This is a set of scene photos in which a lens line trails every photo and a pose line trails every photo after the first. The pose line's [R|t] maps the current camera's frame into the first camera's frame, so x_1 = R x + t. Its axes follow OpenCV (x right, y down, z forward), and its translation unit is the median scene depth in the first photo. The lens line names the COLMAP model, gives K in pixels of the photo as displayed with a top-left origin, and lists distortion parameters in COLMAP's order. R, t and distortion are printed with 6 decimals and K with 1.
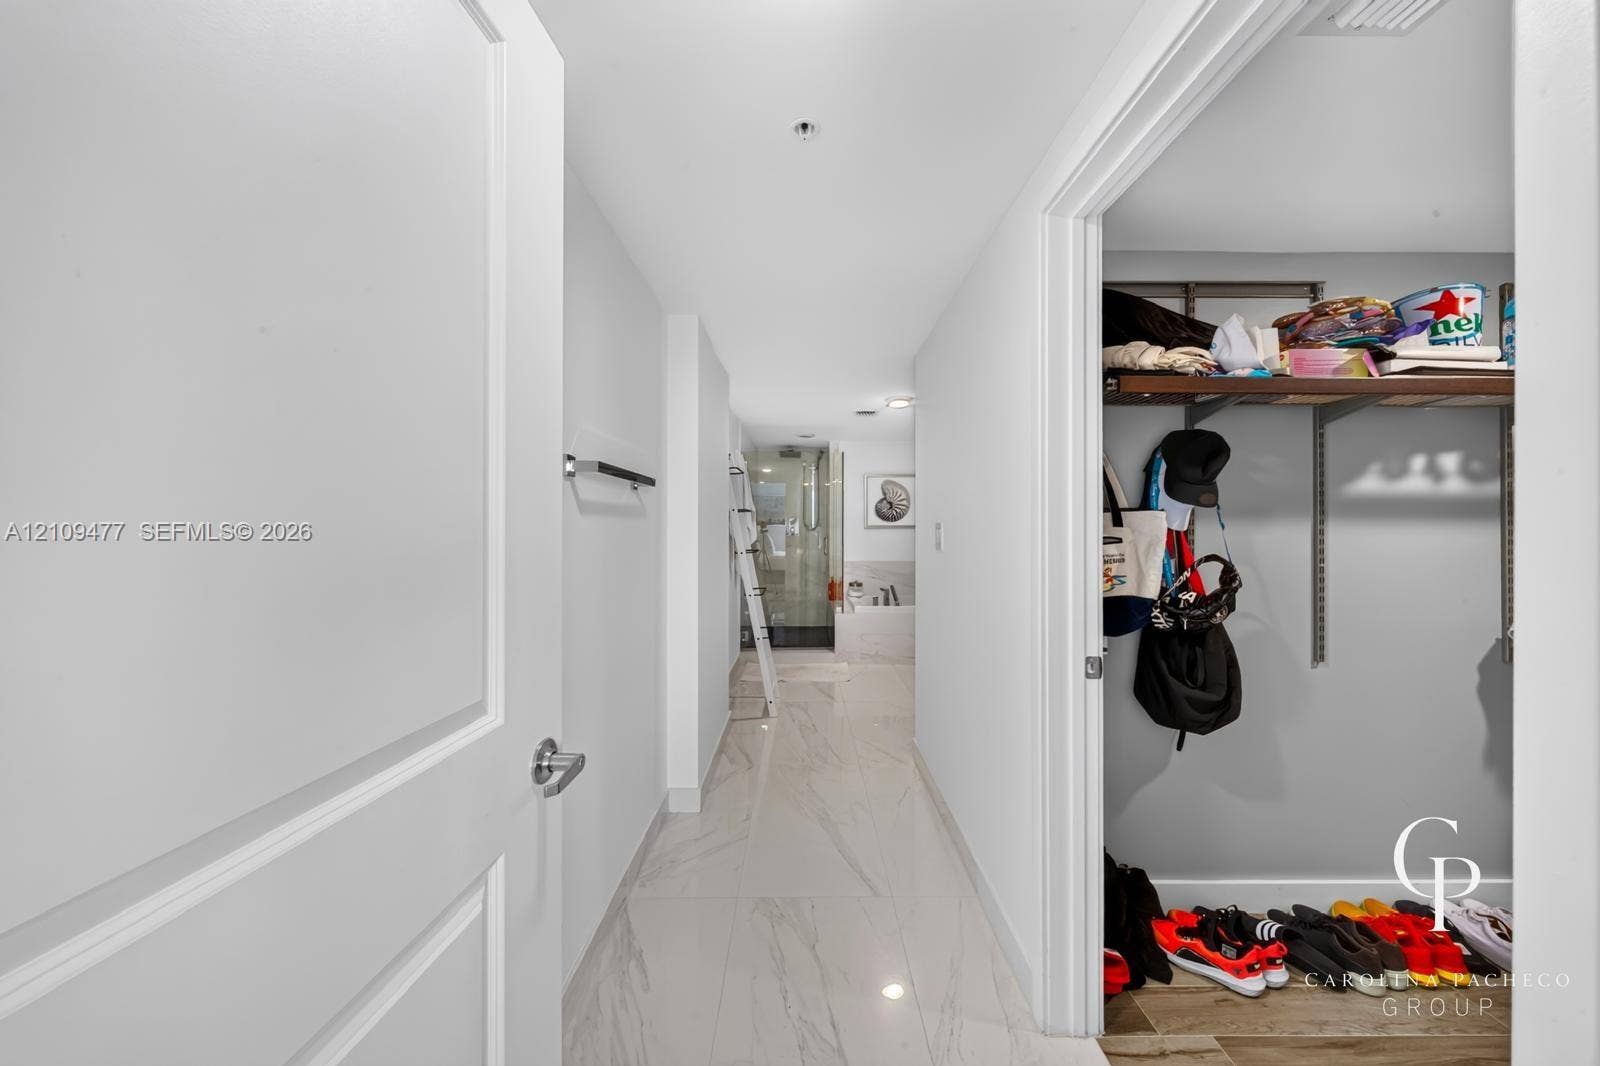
lens RADIAL K [[563.3, 0, 800.5], [0, 563.3, 522.9], [0, 0, 1]] dist [-0.001252, -0.000300]
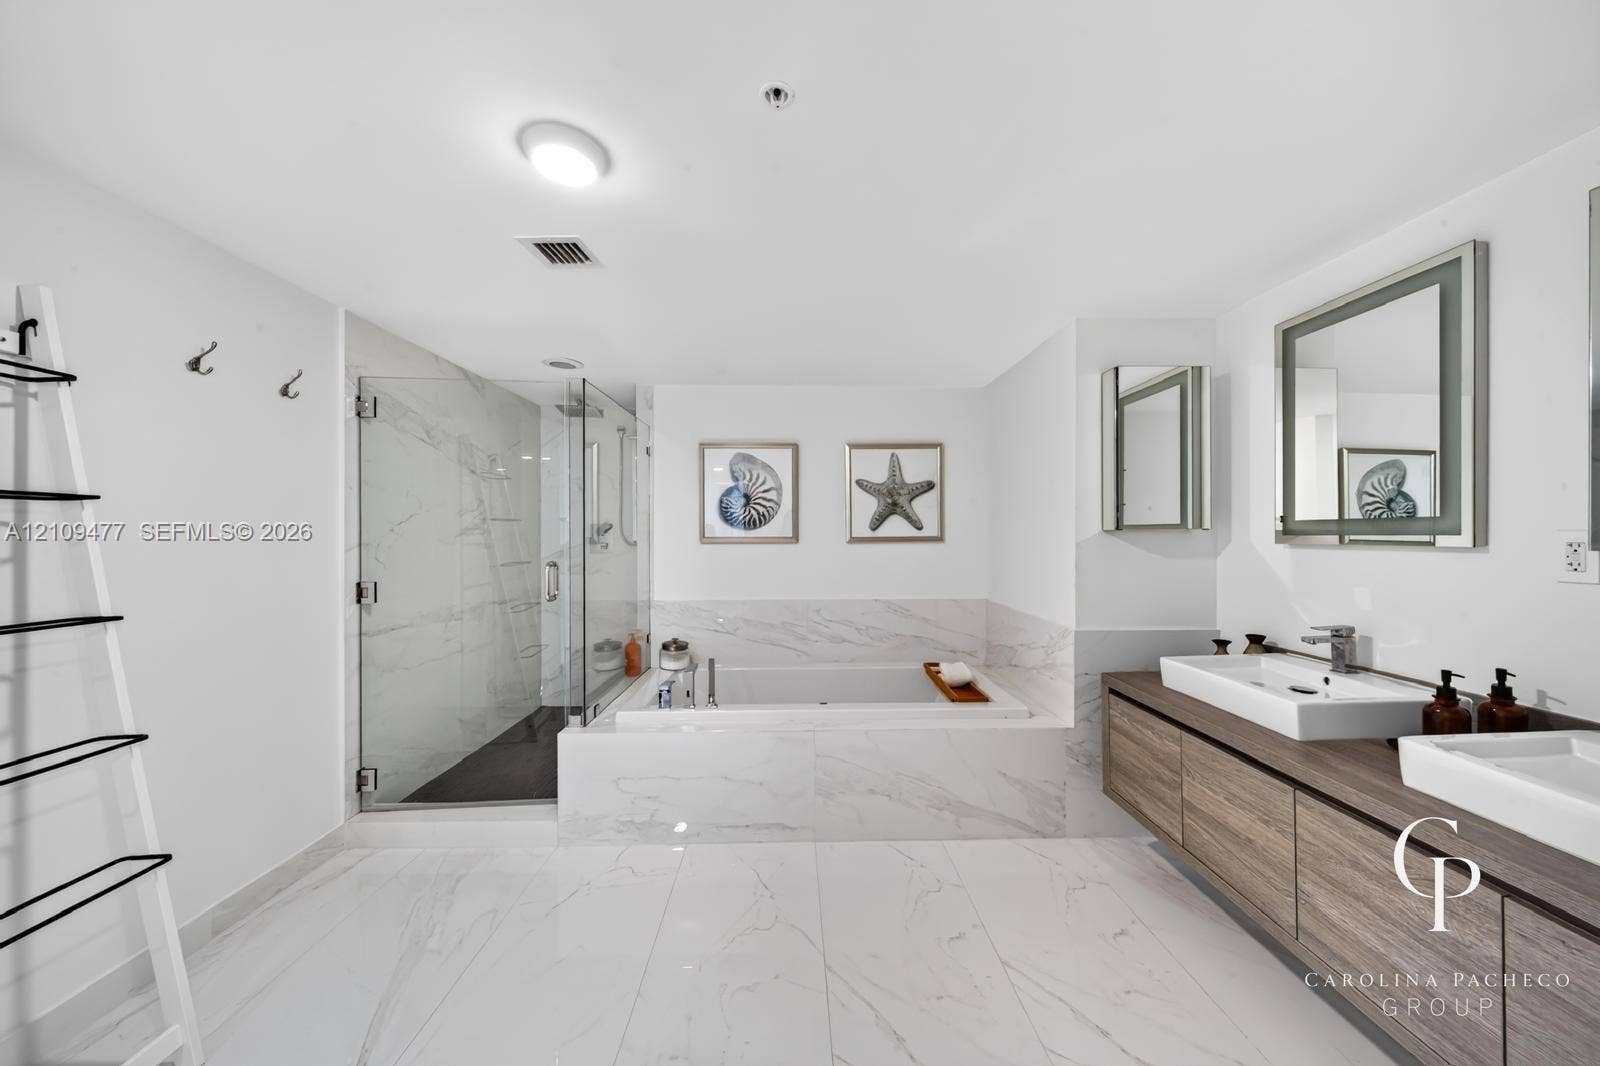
lens RADIAL K [[553.6, 0, 805.1], [0, 553.6, 530.1], [0, 0, 1]] dist [-0.000781, -0.000336]
pose [[0.999882, 0.002960, 0.015058, 0.208773], [-0.003108, 0.999947, 0.009789, -0.007146], [-0.015028, -0.009834, 0.999839, 0.458365]]
